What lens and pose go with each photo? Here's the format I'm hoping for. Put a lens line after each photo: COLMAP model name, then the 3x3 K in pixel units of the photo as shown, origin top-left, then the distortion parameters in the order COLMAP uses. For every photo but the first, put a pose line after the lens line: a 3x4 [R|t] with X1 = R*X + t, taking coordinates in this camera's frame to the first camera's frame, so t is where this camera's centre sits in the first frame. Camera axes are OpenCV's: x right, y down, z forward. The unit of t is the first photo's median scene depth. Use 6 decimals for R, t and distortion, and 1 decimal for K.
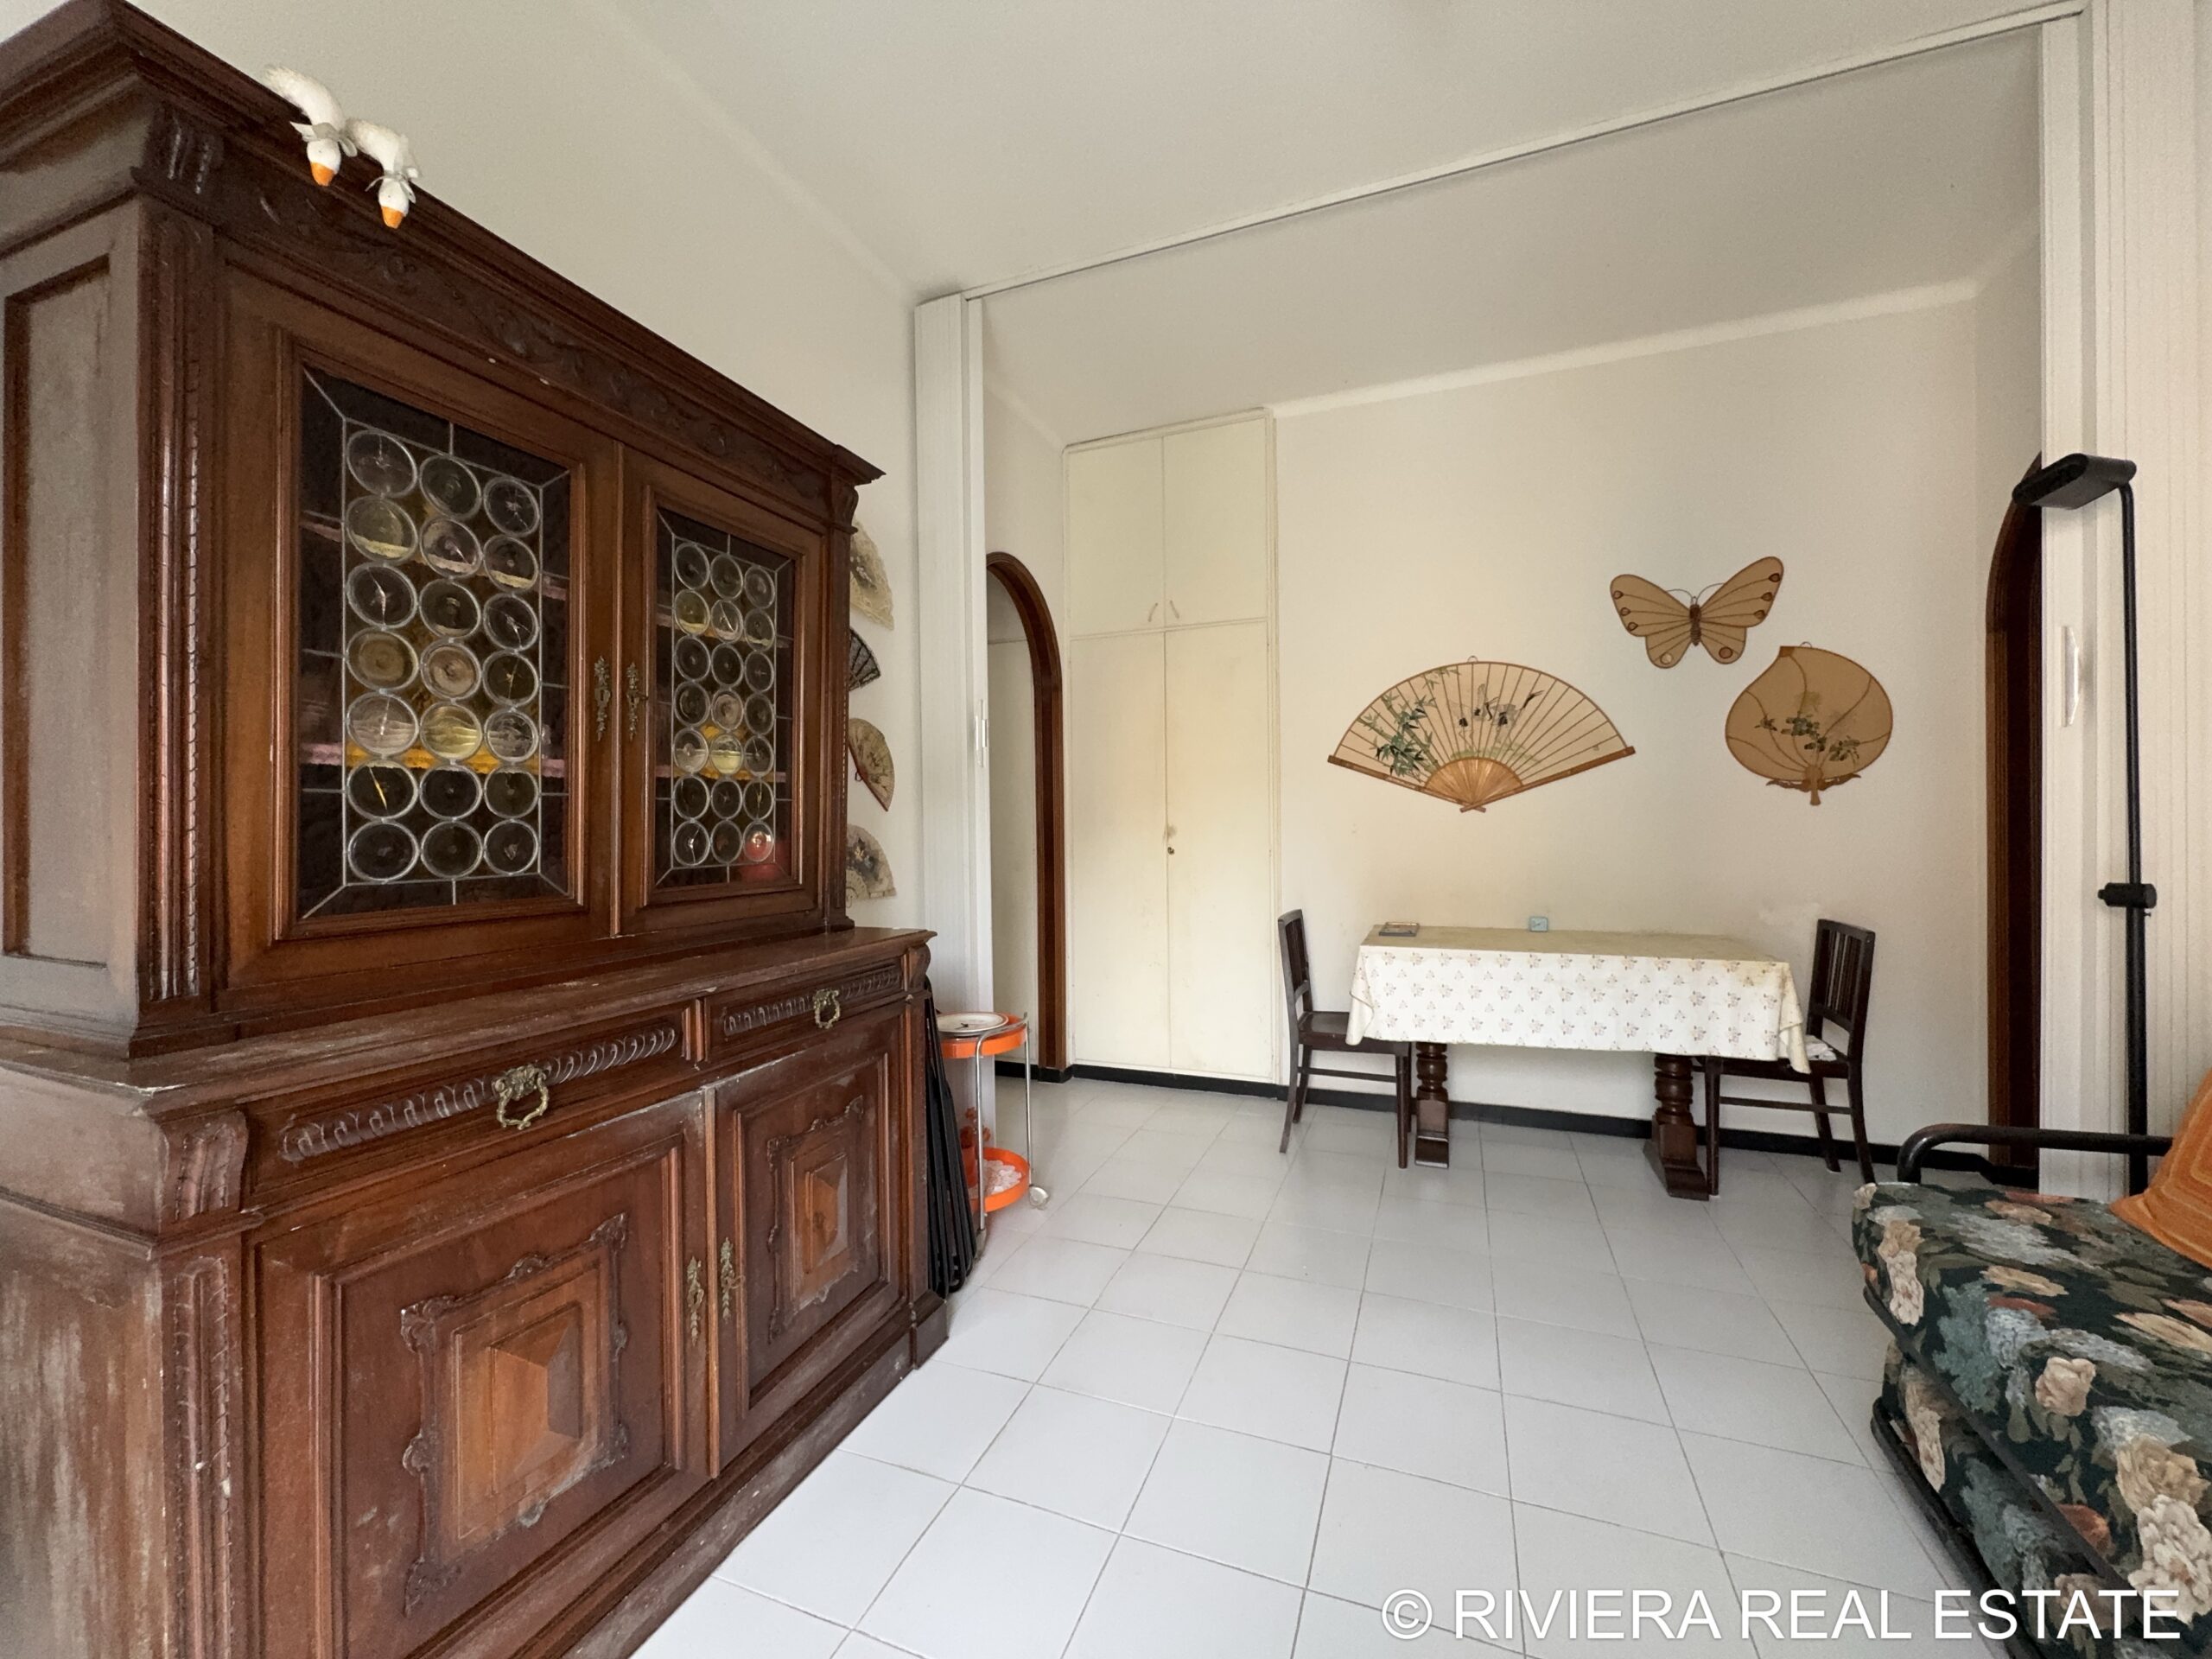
lens RADIAL K [[881.9, 0, 1106.2], [0, 881.9, 829.1], [0, 0, 1]] dist [-0.002935, 0.000495]
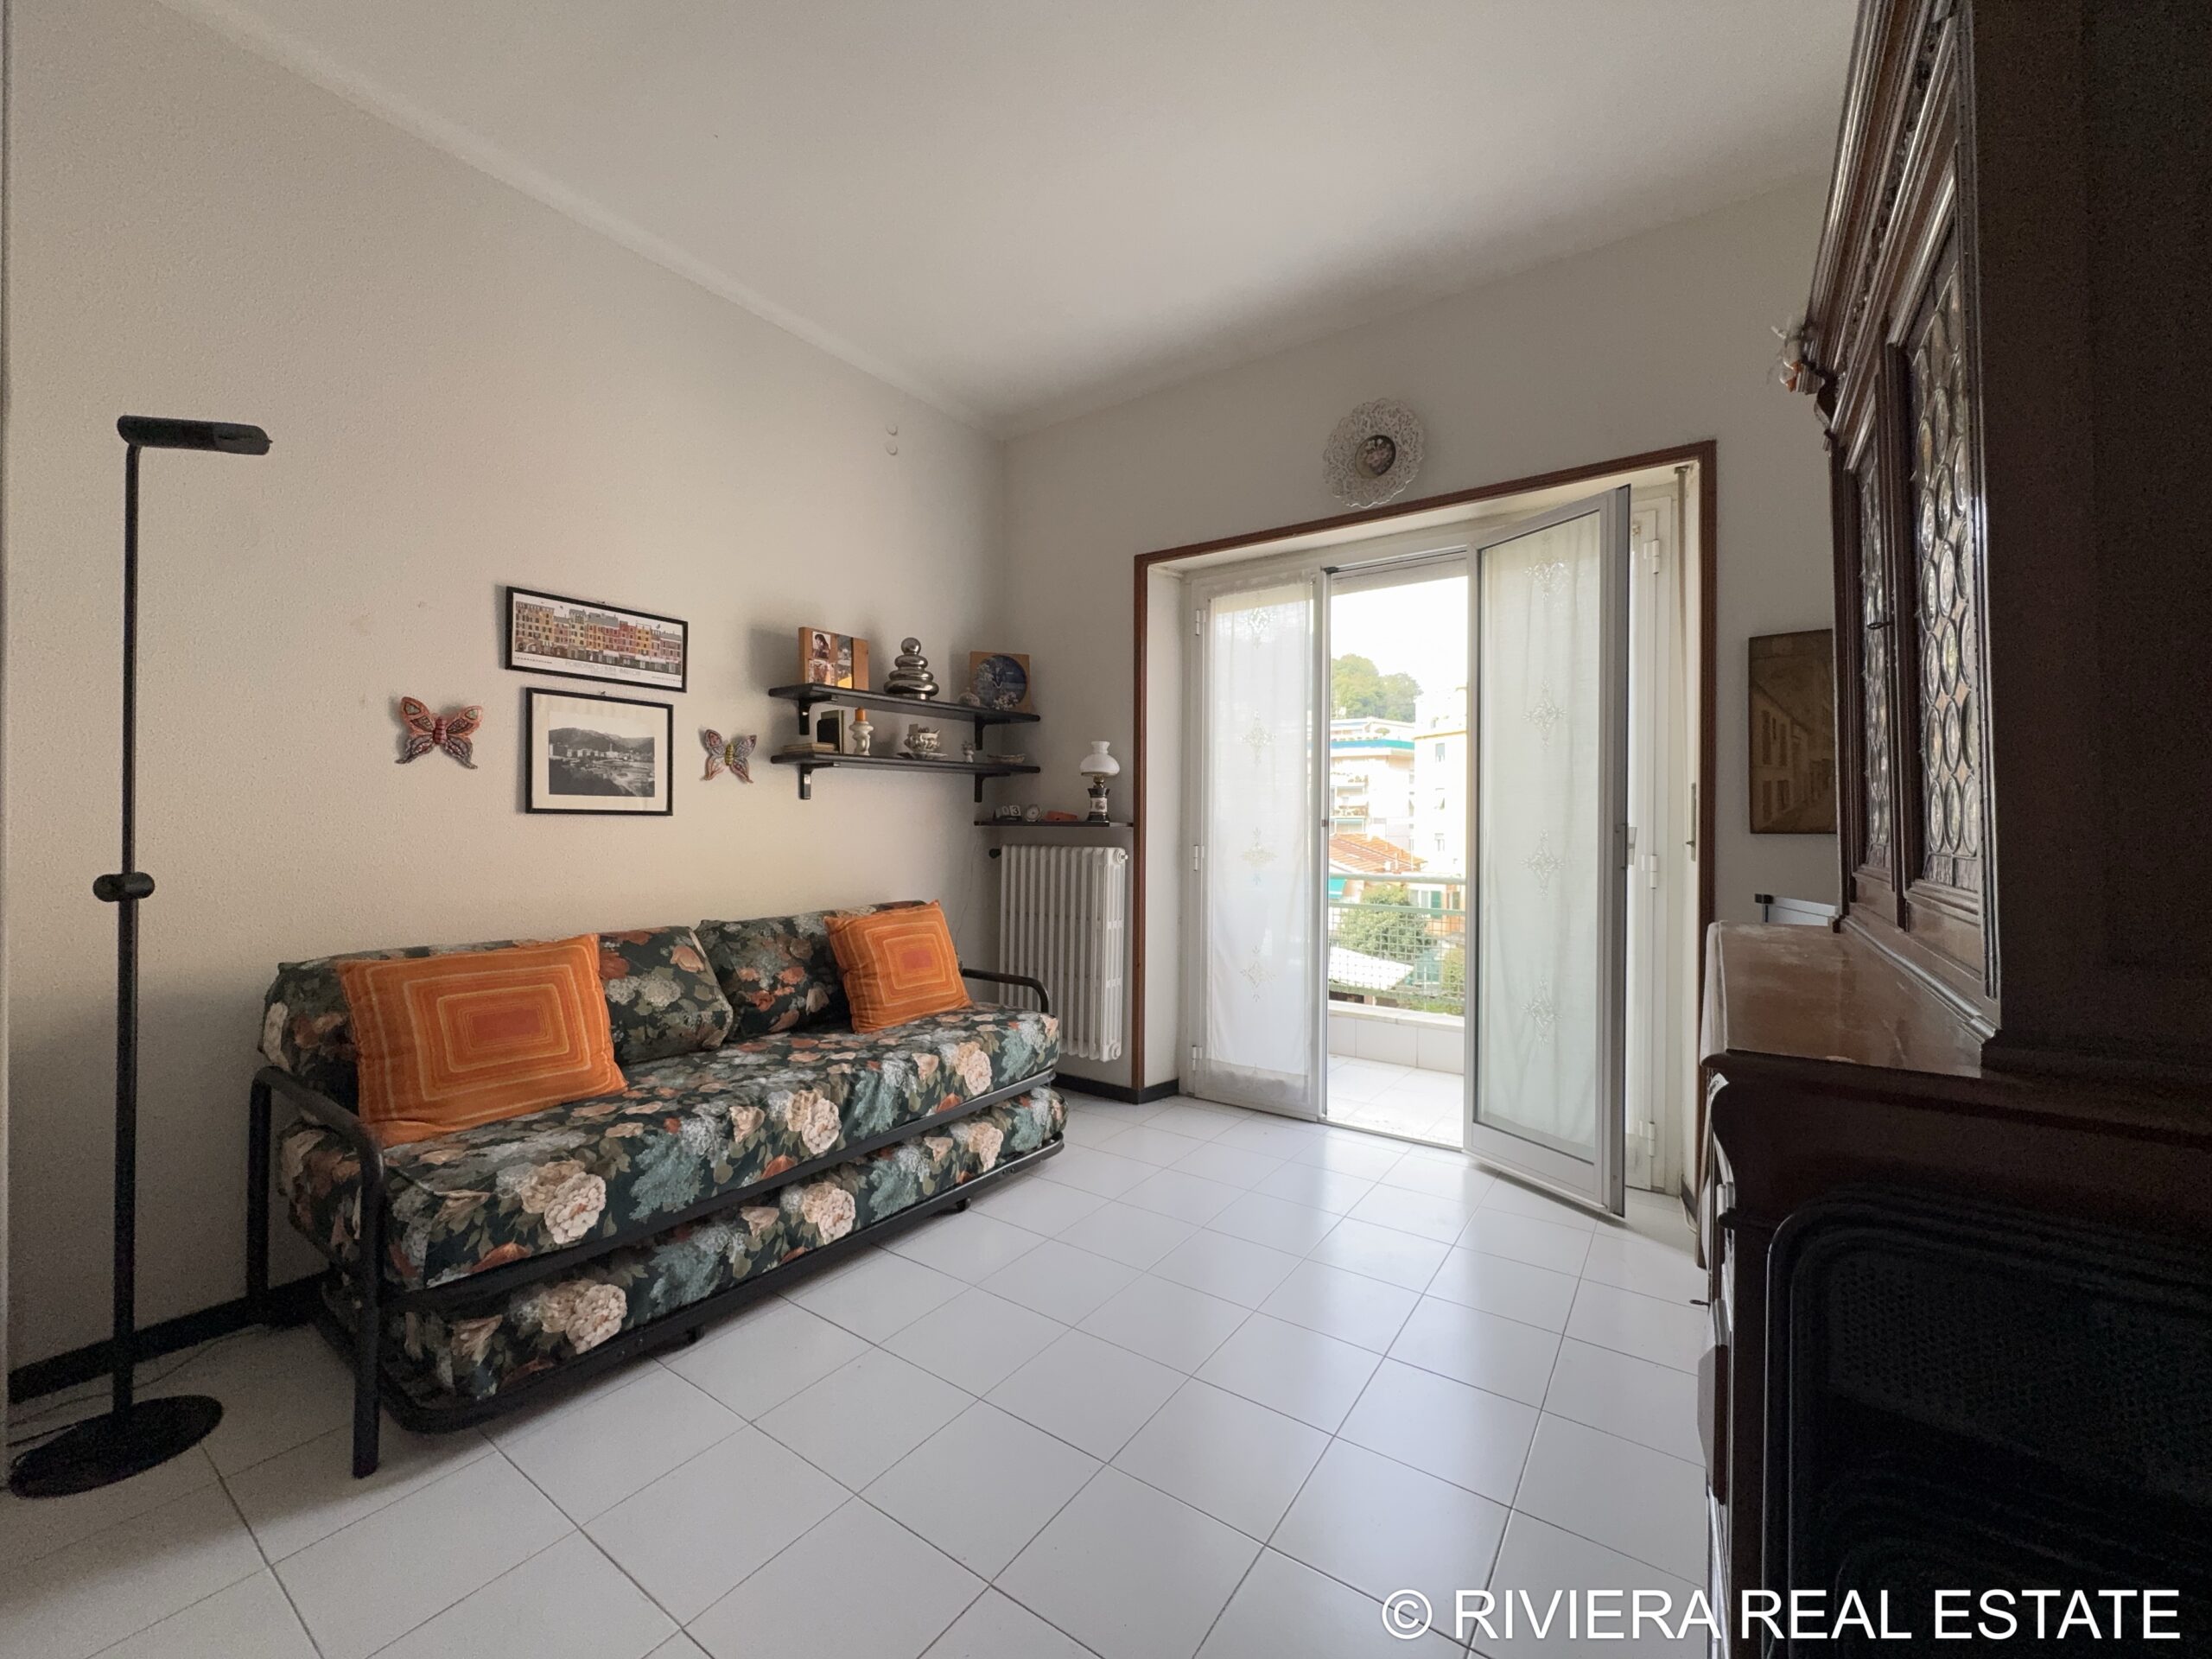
lens RADIAL K [[881.9, 0, 1105.5], [0, 881.9, 828.4], [0, 0, 1]] dist [-0.002935, 0.000495]
pose [[-0.973053, 0.005684, 0.230510, -0.022002], [0.007636, 0.999942, 0.007578, 0.010458], [-0.230454, 0.009134, -0.973040, 1.103209]]
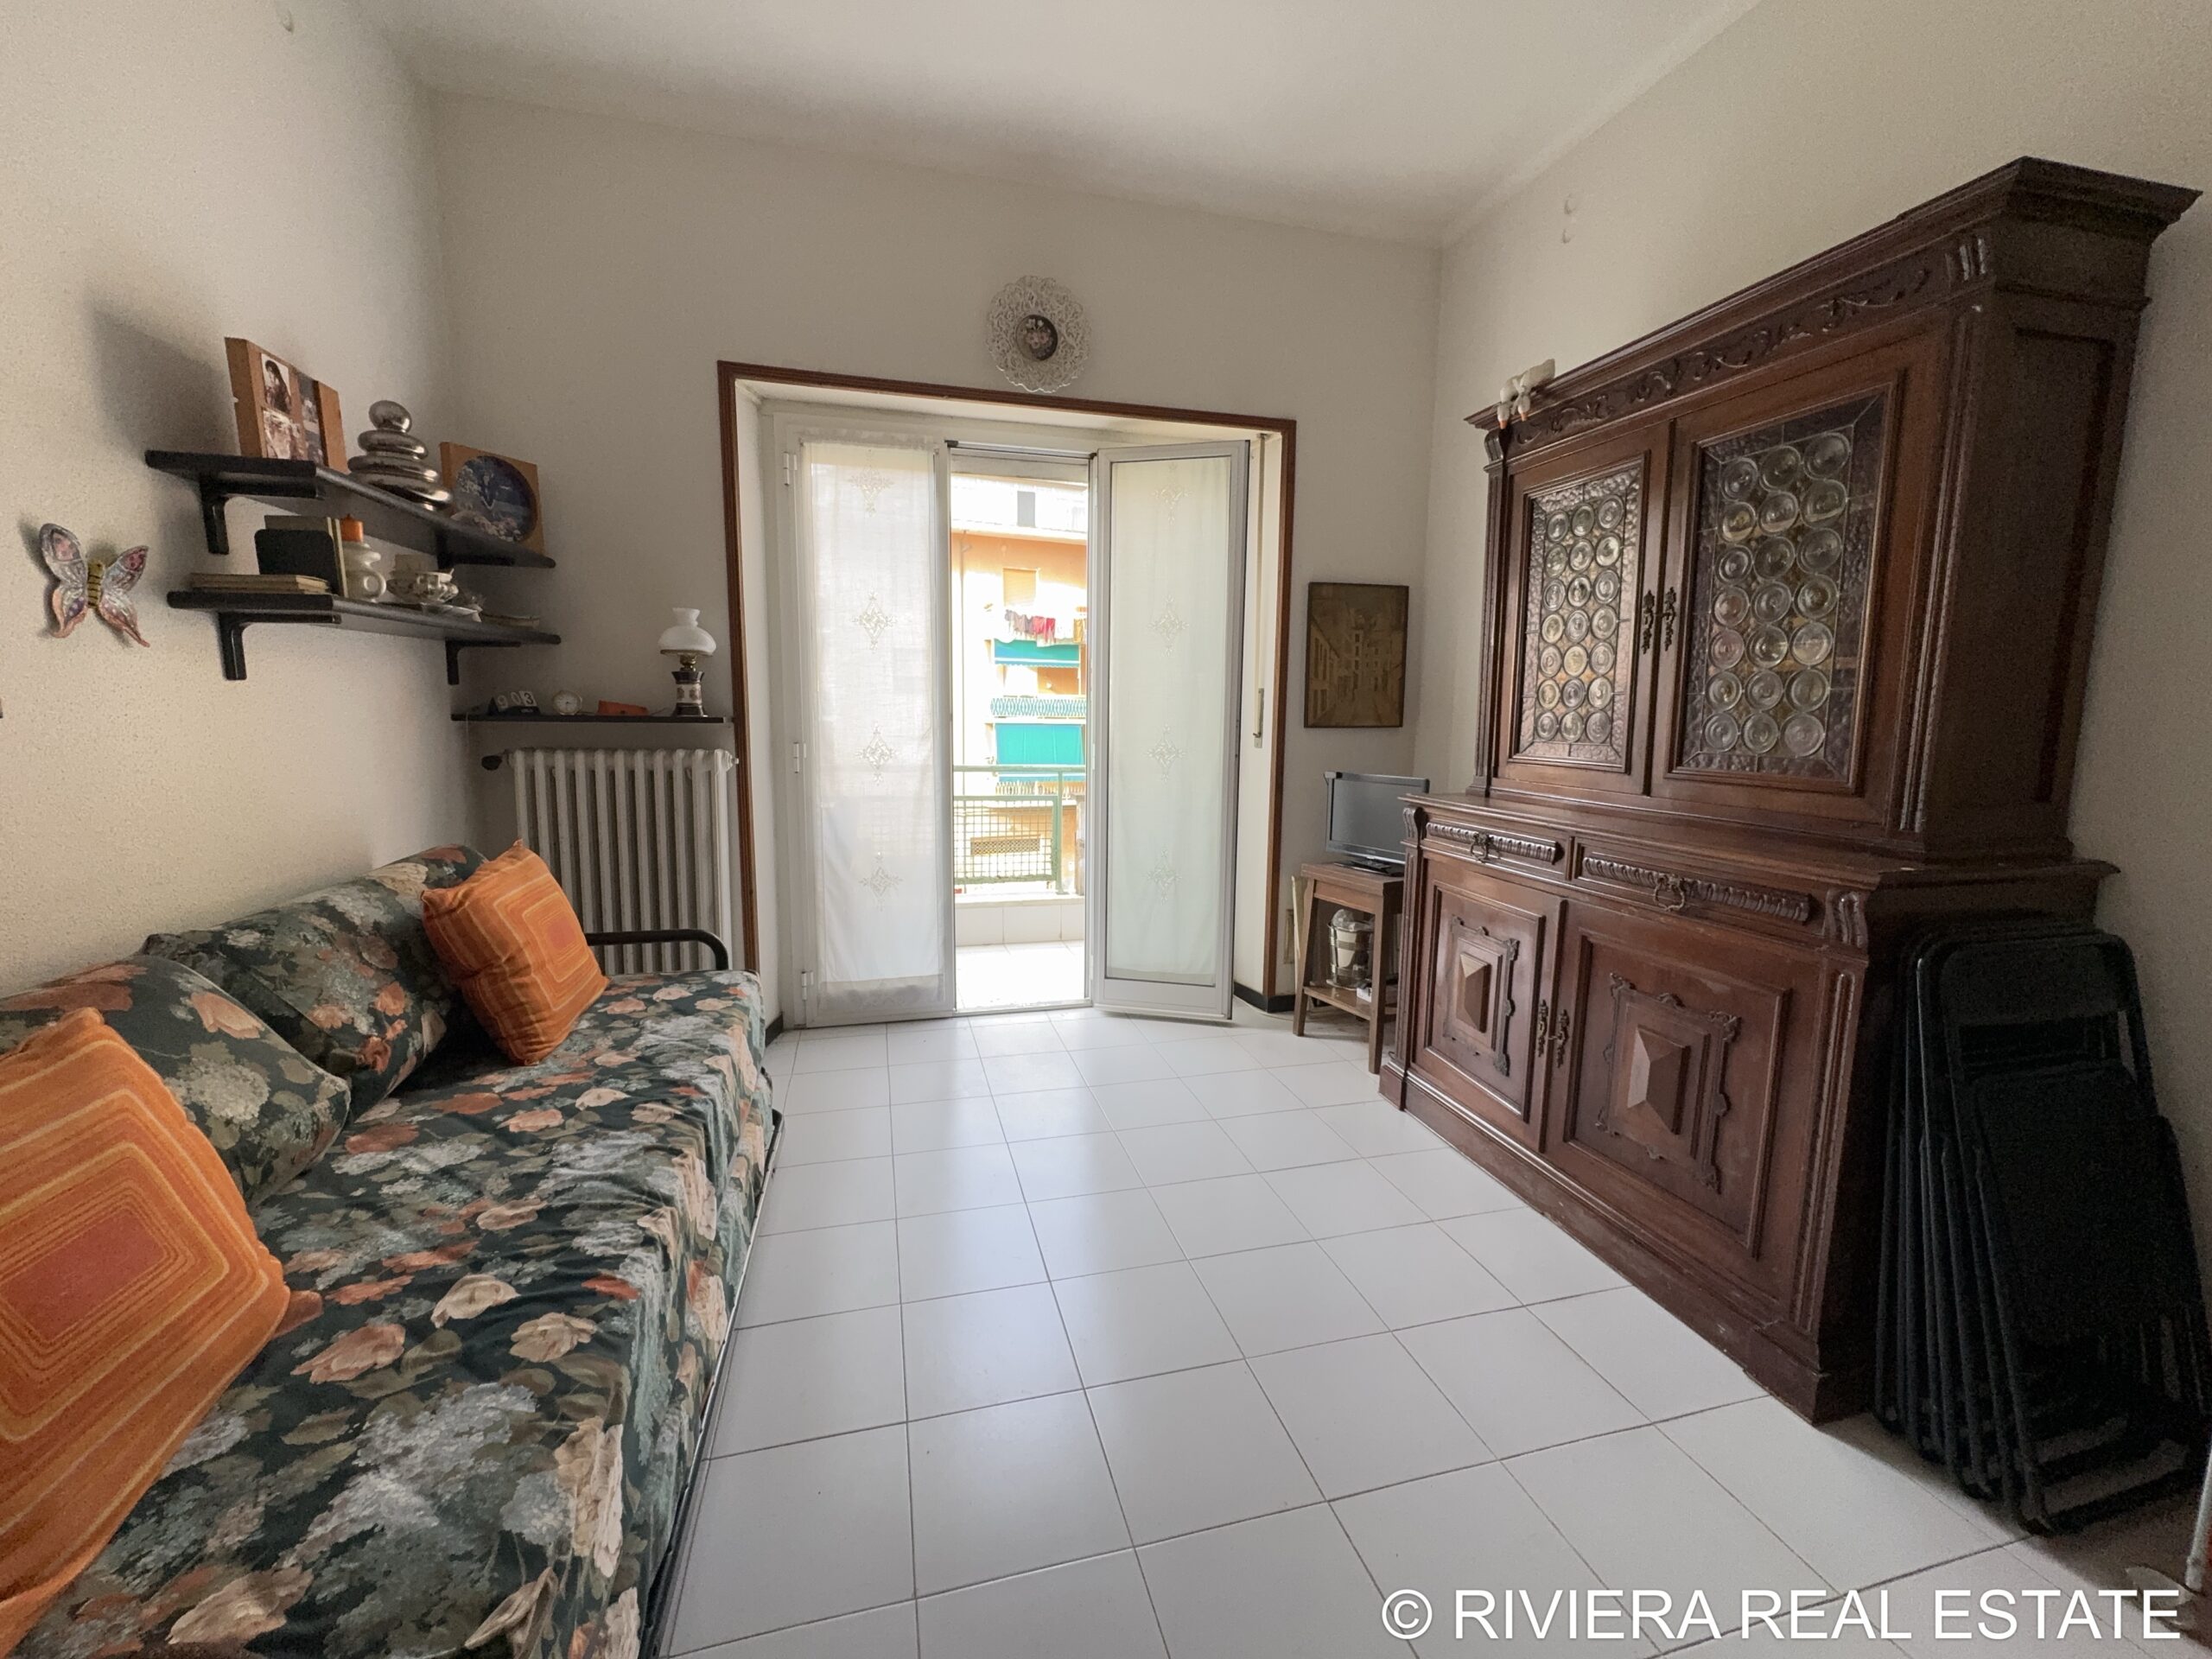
lens RADIAL K [[881.9, 0, 1106.3], [0, 881.9, 828.8], [0, 0, 1]] dist [-0.002935, 0.000495]
pose [[-0.806632, 0.082885, -0.585213, 0.533278], [-0.005656, 0.988991, 0.147868, -0.014837], [0.591026, 0.122586, -0.797283, 0.915504]]
